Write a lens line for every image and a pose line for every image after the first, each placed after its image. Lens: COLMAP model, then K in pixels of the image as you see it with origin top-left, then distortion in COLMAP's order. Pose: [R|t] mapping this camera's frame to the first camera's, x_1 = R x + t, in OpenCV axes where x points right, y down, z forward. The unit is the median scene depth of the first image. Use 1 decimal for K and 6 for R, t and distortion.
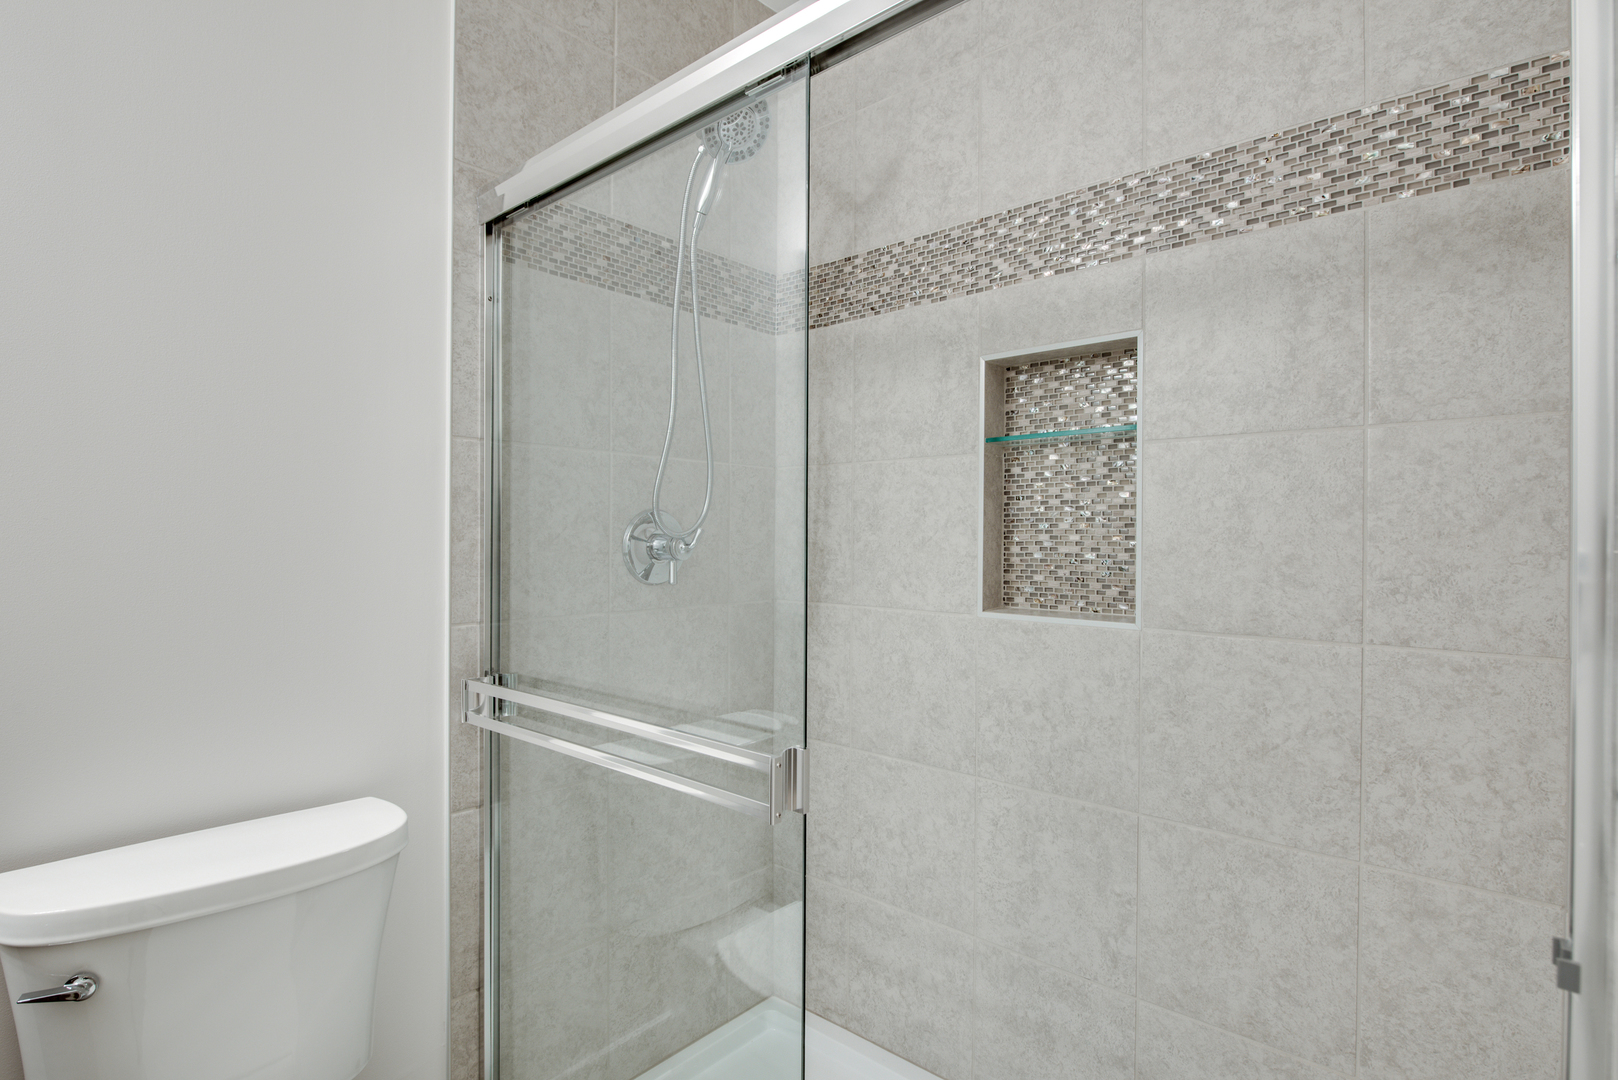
lens RADIAL K [[799.6, 0, 812.4], [0, 799.6, 539.2], [0, 0, 1]] dist [-0.010513, -0.001776]
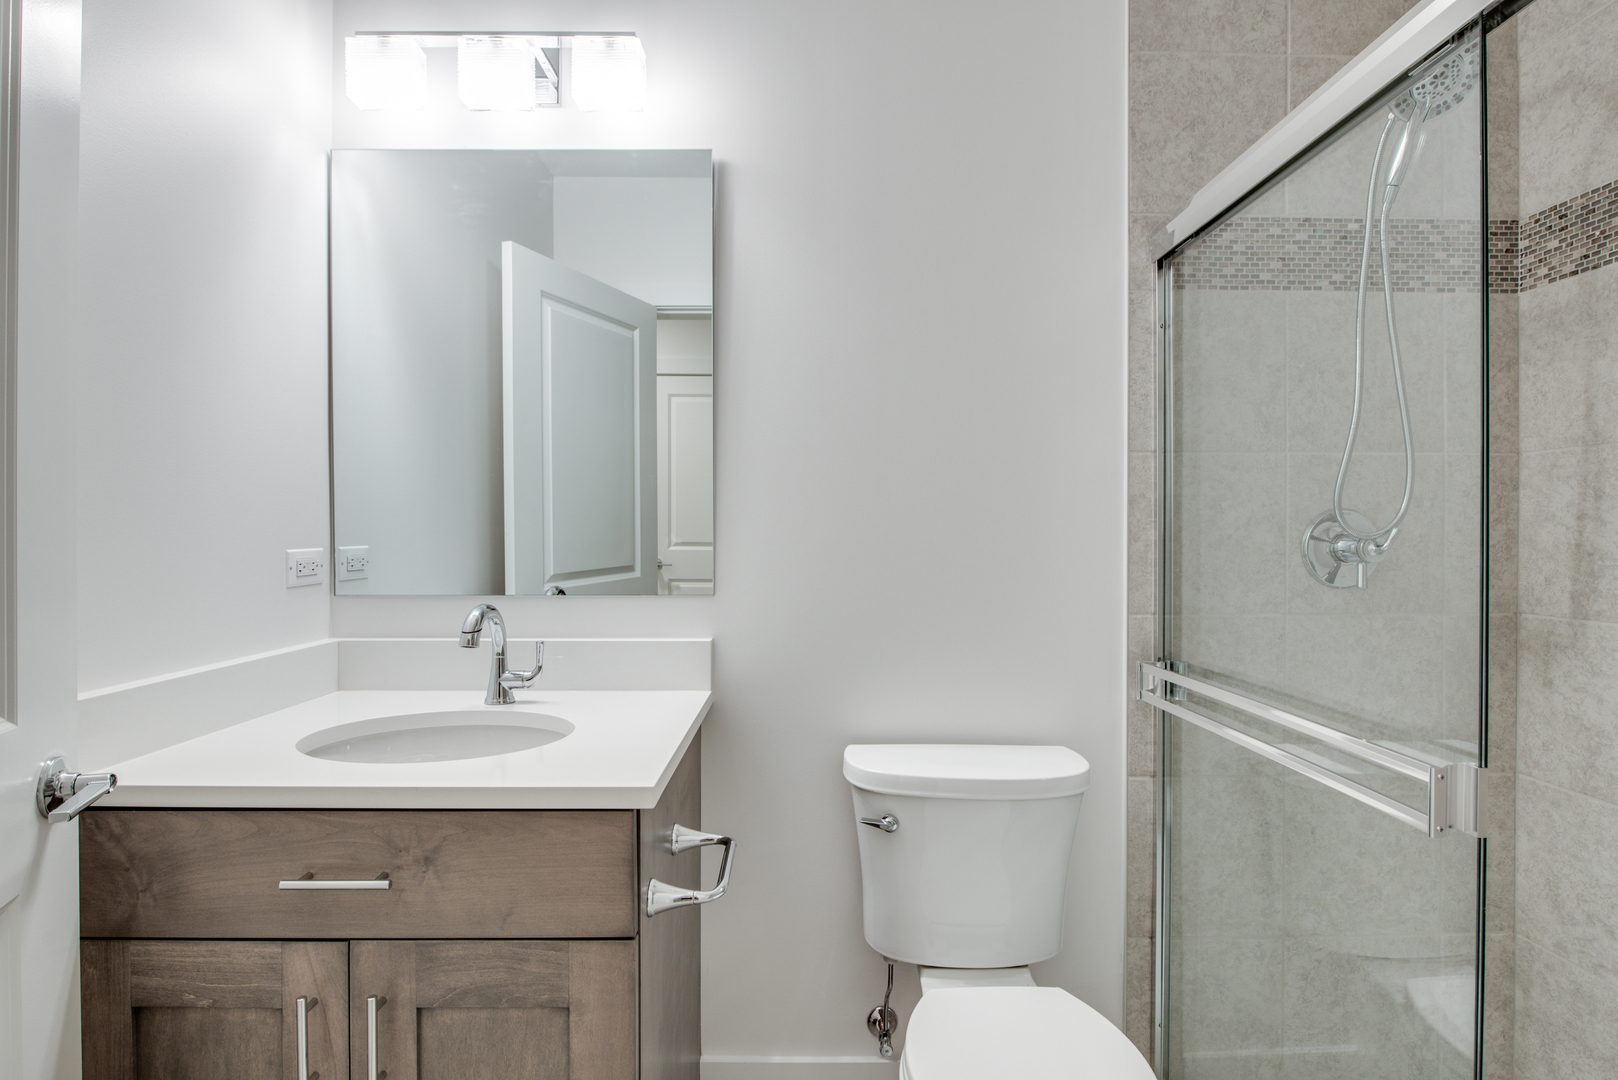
lens RADIAL K [[799.6, 0, 806.5], [0, 799.6, 538.9], [0, 0, 1]] dist [-0.010513, -0.001776]
pose [[0.664009, -0.000484, -0.747725, 0.096835], [0.000686, 1.000000, -0.000037, -0.001873], [0.747724, -0.000488, 0.664009, -0.113442]]
